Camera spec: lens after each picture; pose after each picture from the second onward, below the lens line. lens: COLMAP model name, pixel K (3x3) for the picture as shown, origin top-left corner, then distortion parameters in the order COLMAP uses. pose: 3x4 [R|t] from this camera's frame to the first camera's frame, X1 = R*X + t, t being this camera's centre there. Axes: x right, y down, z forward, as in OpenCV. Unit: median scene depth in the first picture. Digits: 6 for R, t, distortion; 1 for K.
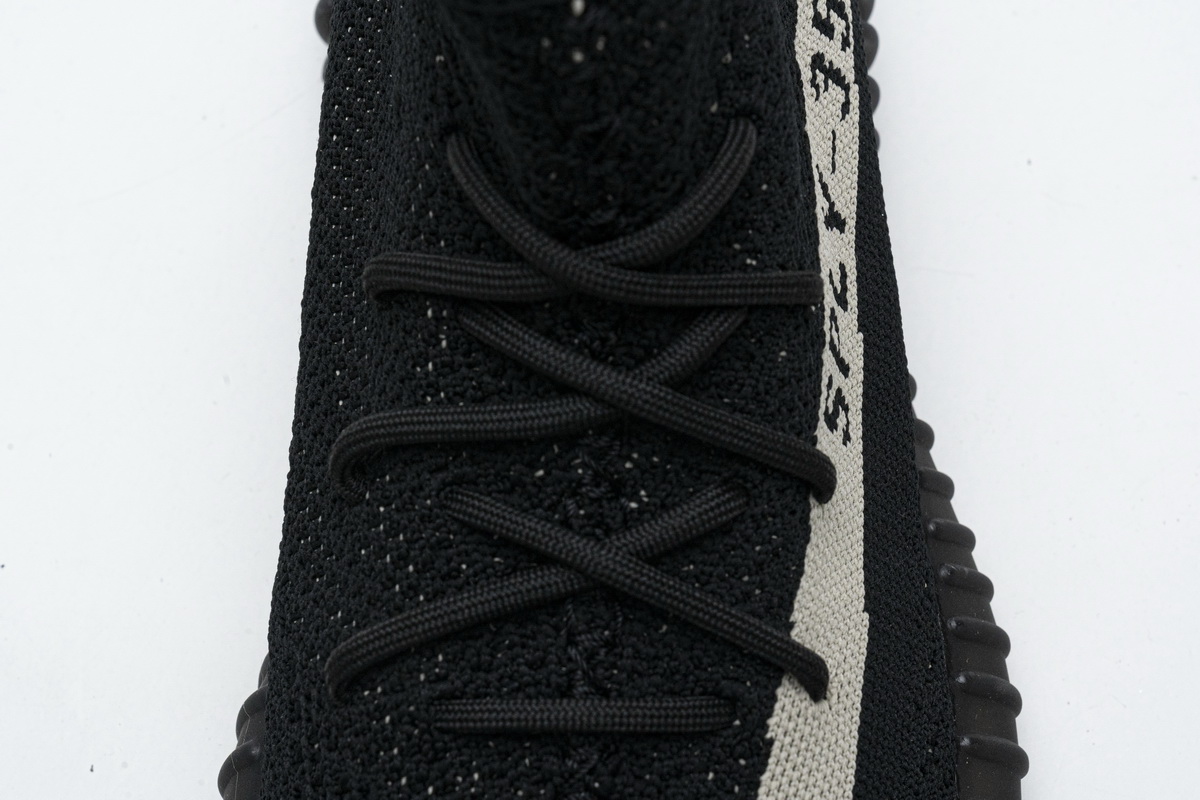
lens RADIAL K [[2483.5, 0, 603.1], [0, 2483.5, 467.0], [0, 0, 1]] dist [0.010981, 0.012252]
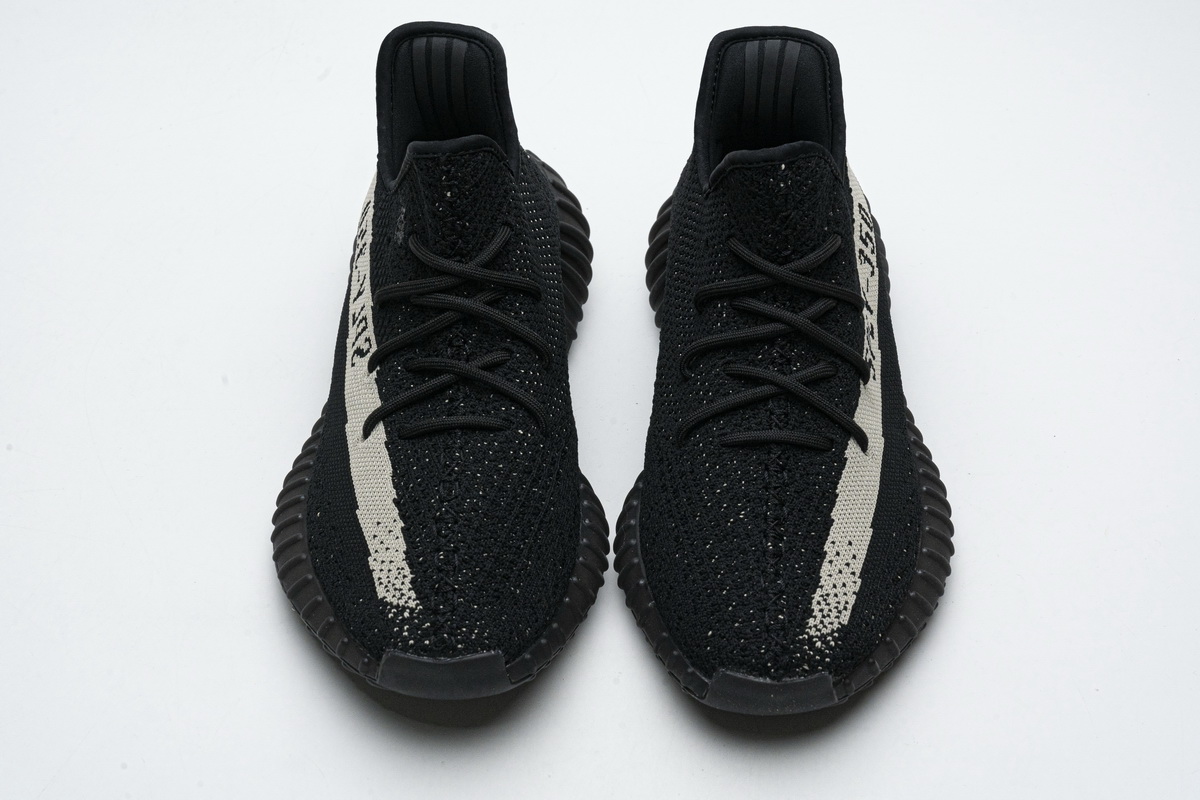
lens RADIAL K [[2358.7, 0, 585.0], [0, 2358.7, 399.2], [0, 0, 1]] dist [0.021136, 0.082794]
pose [[0.999111, 0.023505, -0.035003, -0.125045], [-0.034564, 0.932033, -0.360721, 0.980447], [0.024145, 0.361610, 0.932017, -1.385471]]
